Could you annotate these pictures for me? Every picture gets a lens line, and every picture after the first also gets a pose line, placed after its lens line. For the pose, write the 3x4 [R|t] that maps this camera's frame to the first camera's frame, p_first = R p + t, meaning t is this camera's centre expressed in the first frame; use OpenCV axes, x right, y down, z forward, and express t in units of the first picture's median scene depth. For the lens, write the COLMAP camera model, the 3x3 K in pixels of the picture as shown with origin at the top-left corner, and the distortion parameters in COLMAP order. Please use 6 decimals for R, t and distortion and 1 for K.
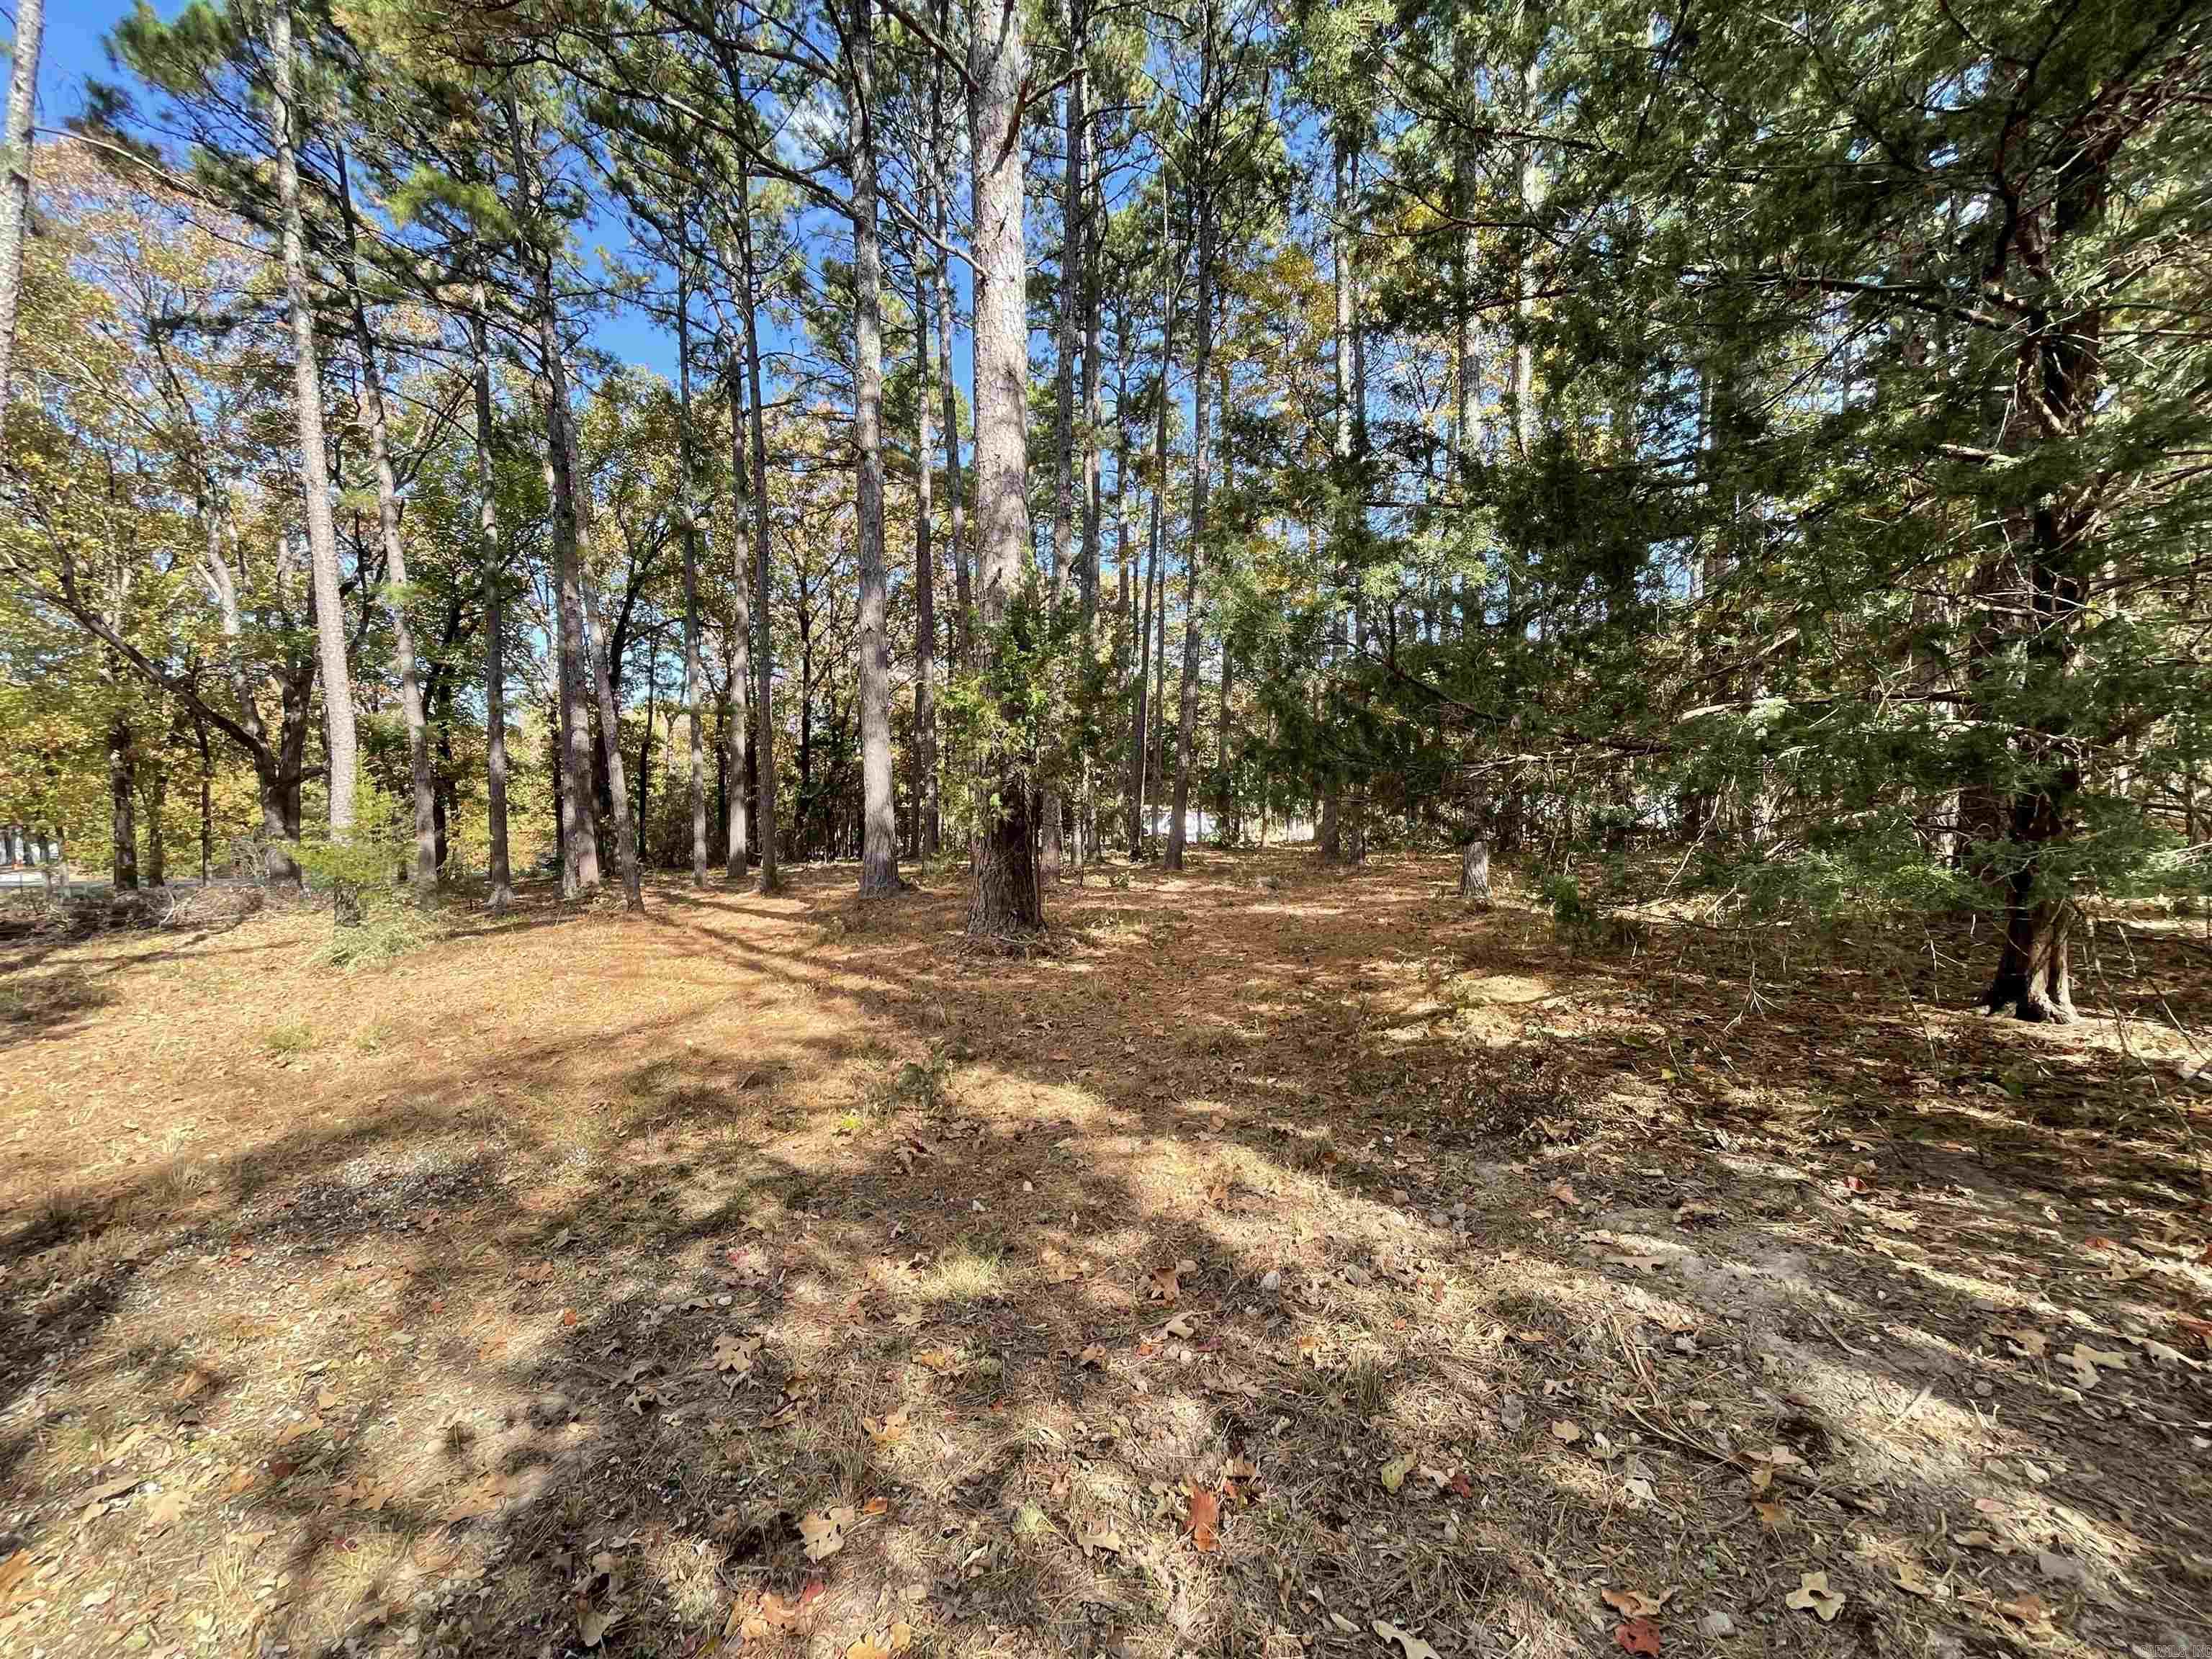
lens RADIAL K [[898.0, 0, 1102.4], [0, 898.0, 832.0], [0, 0, 1]] dist [0.000559, 0.000808]
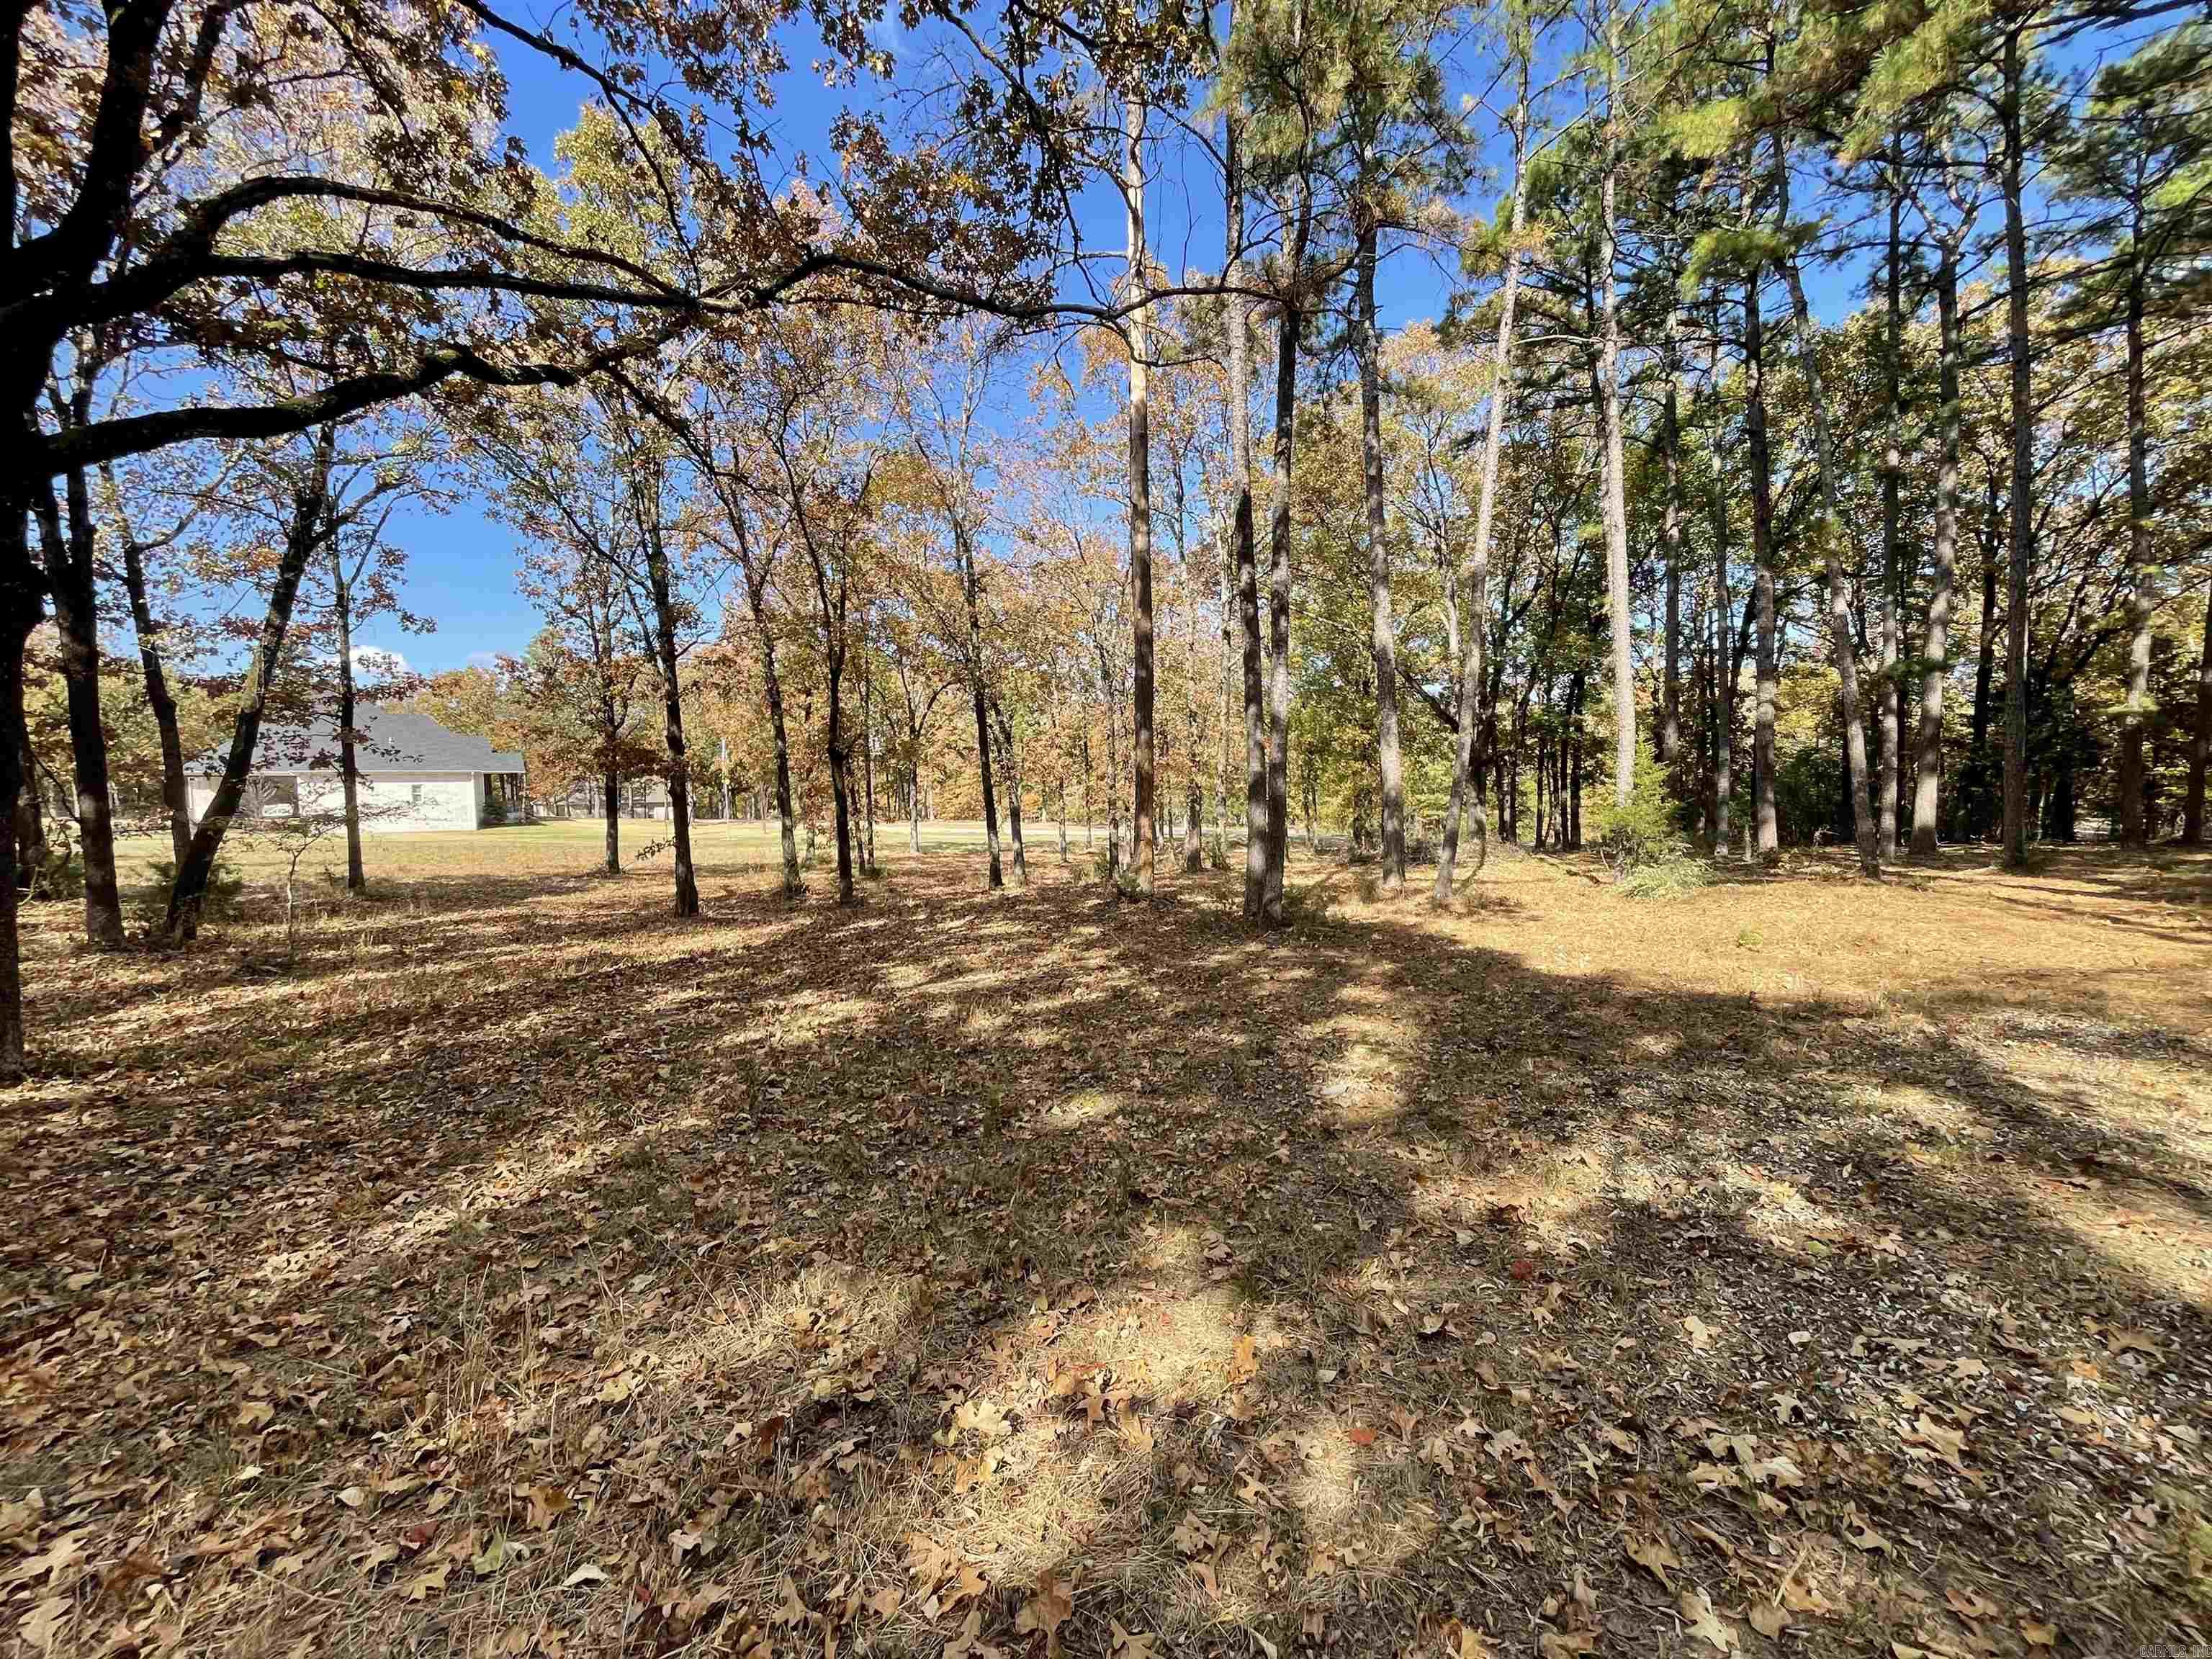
lens RADIAL K [[898.0, 0, 1101.4], [0, 898.0, 831.9], [0, 0, 1]] dist [0.000559, 0.000808]
pose [[0.517209, 0.034640, -0.855158, -0.117683], [-0.013493, 0.999386, 0.032321, 0.018647], [0.855753, -0.005178, 0.517359, -0.279014]]
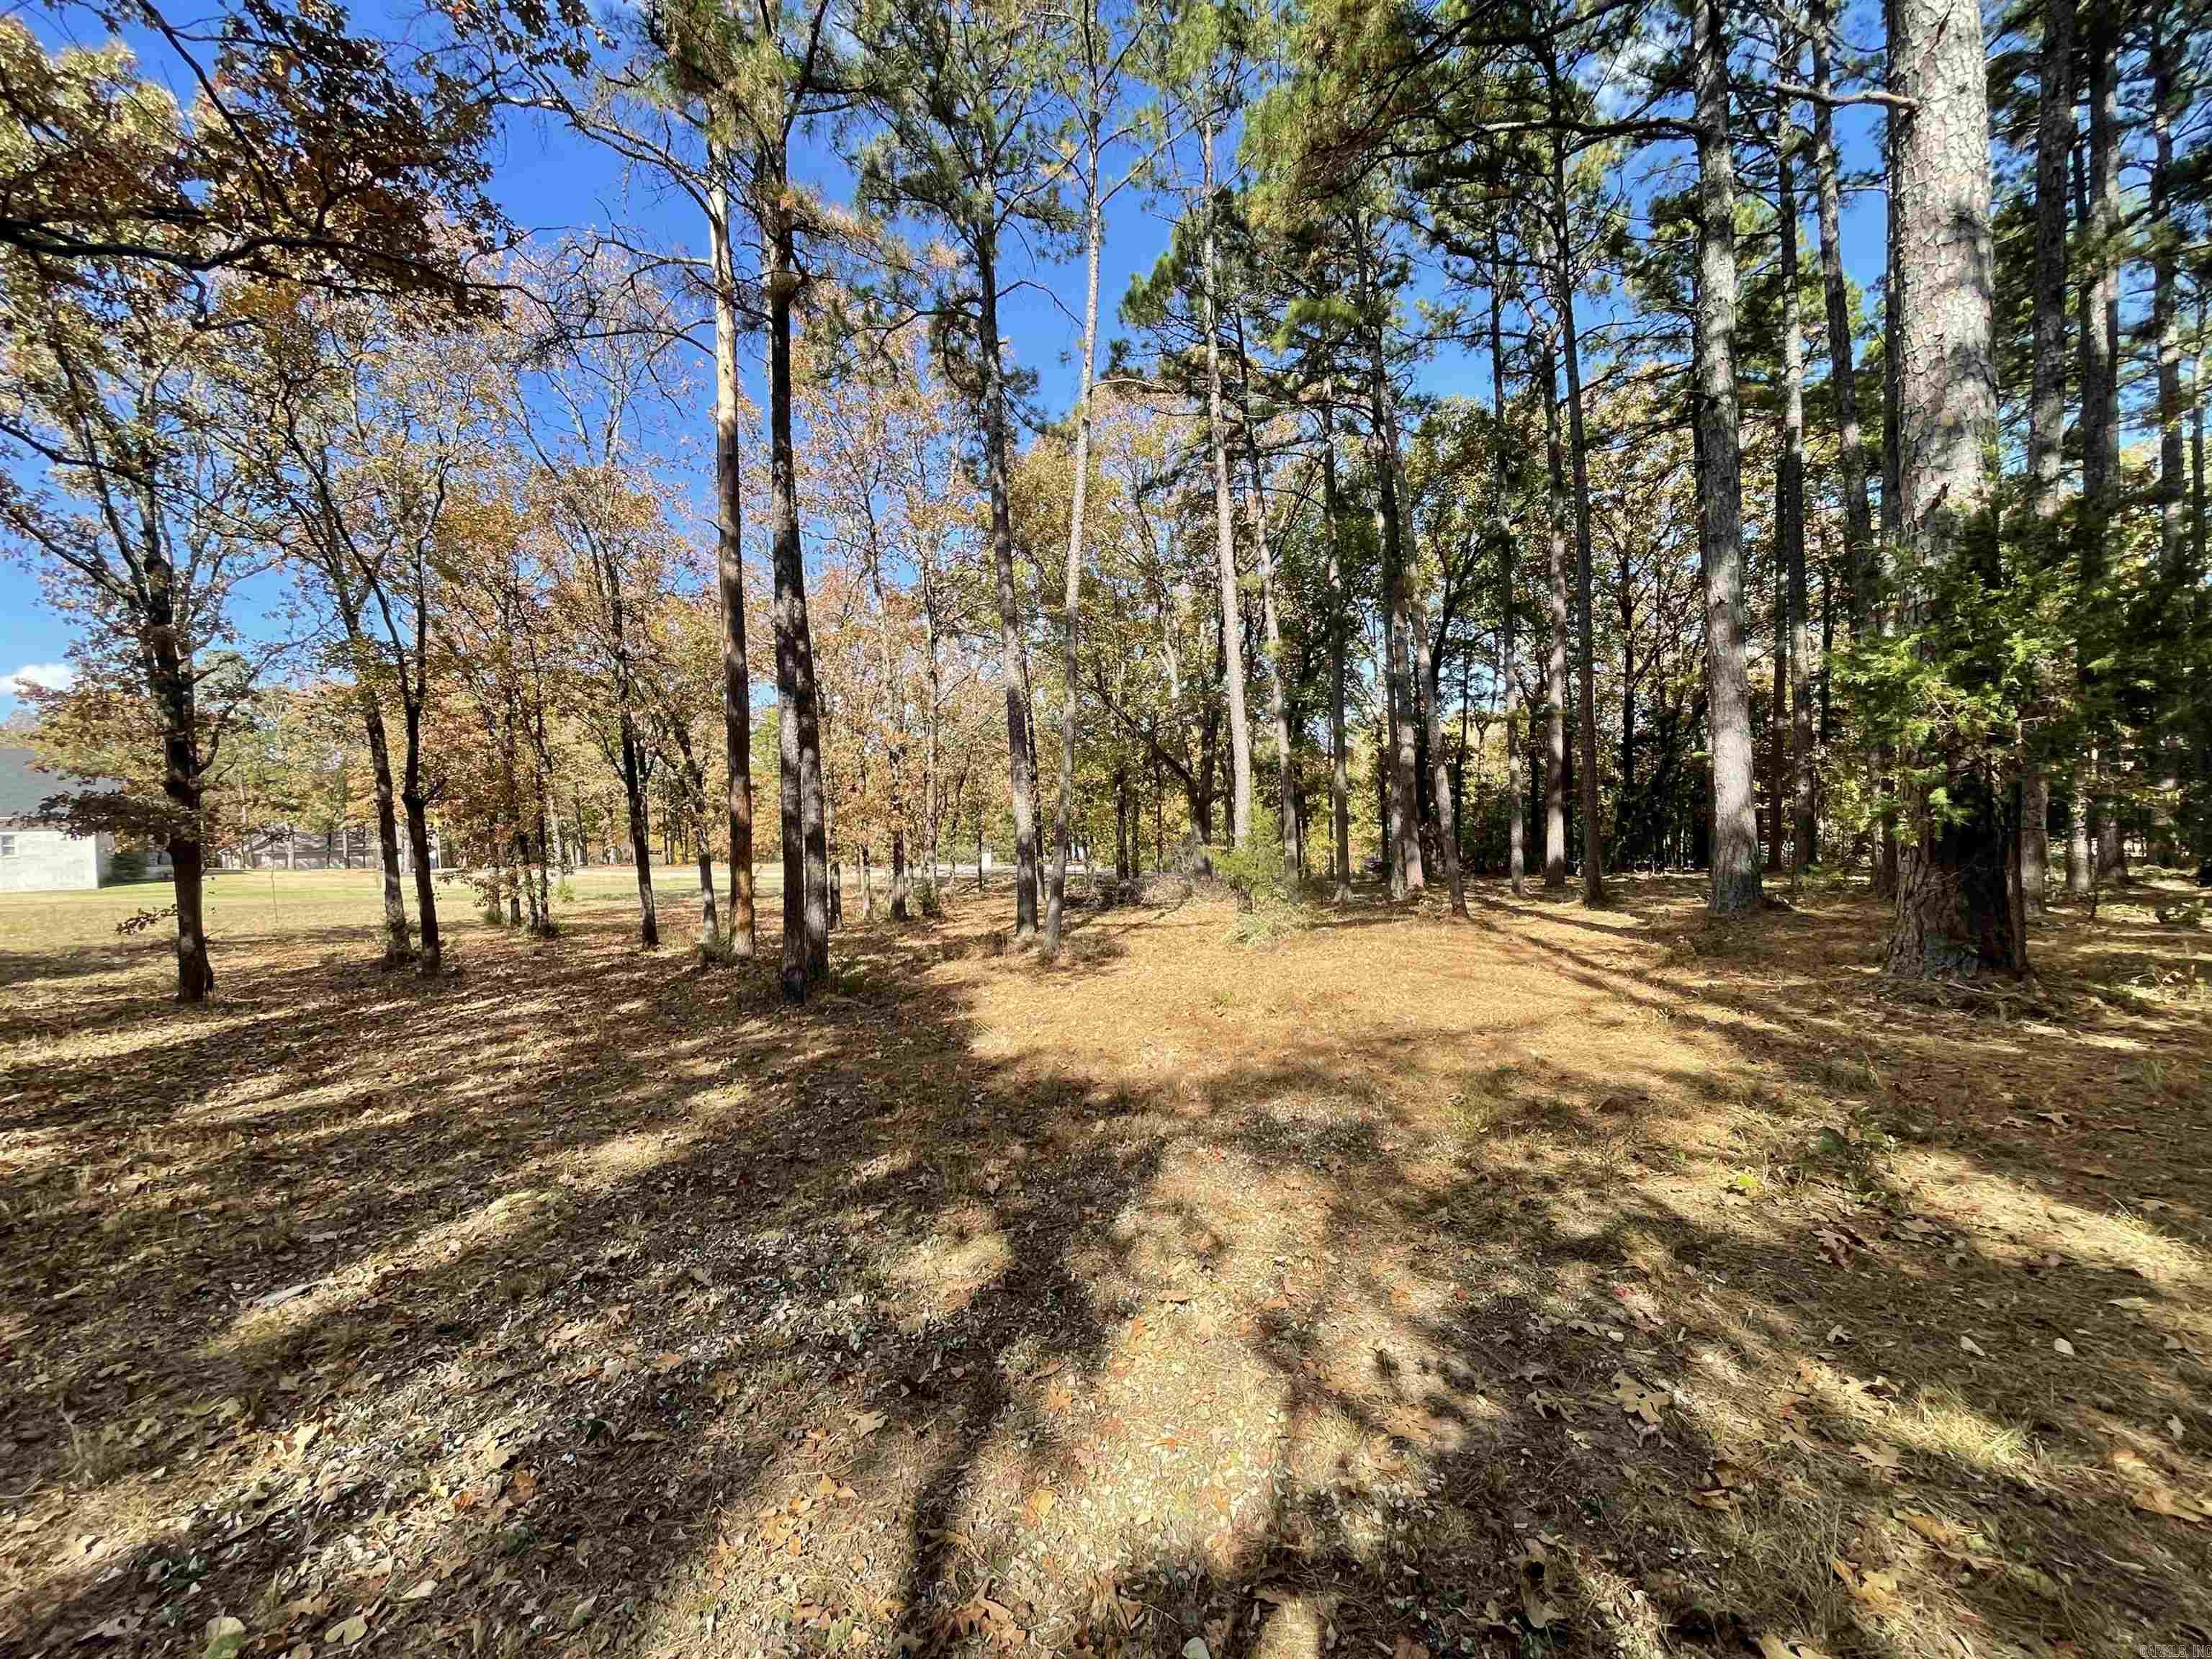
lens RADIAL K [[898.0, 0, 1101.9], [0, 898.0, 831.4], [0, 0, 1]] dist [0.000559, 0.000808]
pose [[0.664885, -0.007298, -0.746910, -0.014628], [0.001156, 0.999961, -0.008740, -0.000906], [0.746945, 0.004948, 0.664867, -0.008840]]
